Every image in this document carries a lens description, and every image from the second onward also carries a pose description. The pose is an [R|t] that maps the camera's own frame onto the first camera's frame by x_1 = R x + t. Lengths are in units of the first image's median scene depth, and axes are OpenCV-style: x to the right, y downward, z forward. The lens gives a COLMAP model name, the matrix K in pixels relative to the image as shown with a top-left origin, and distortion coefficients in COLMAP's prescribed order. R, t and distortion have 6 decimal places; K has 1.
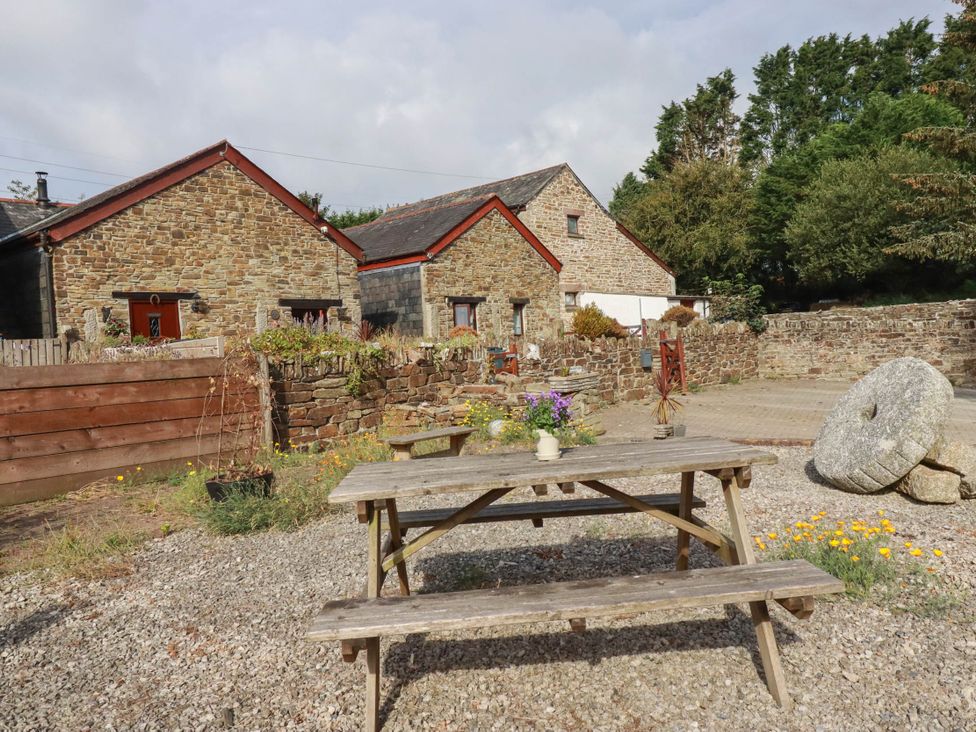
lens RADIAL K [[535.0, 0, 485.8], [0, 535.0, 359.6], [0, 0, 1]] dist [0.001041, -0.016863]
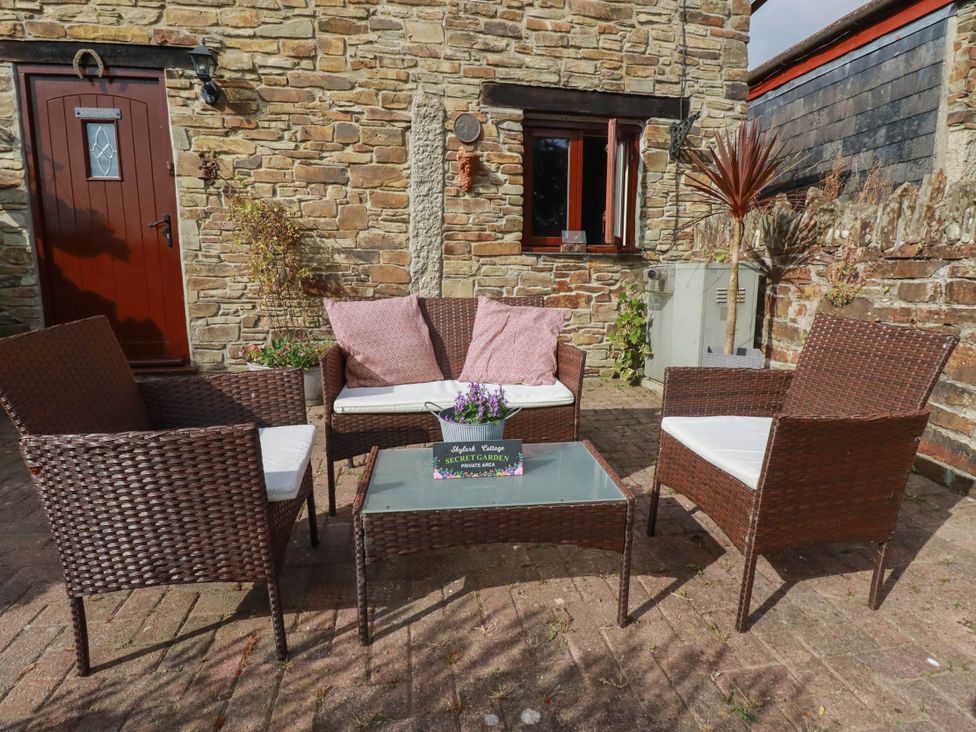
lens RADIAL K [[535.0, 0, 485.8], [0, 535.0, 359.6], [0, 0, 1]] dist [0.001041, -0.016863]
pose [[0.768691, 0.151658, -0.621380, -0.158052], [-0.056406, 0.983772, 0.170327, 0.002019], [0.637128, -0.095879, 0.764771, 0.772454]]
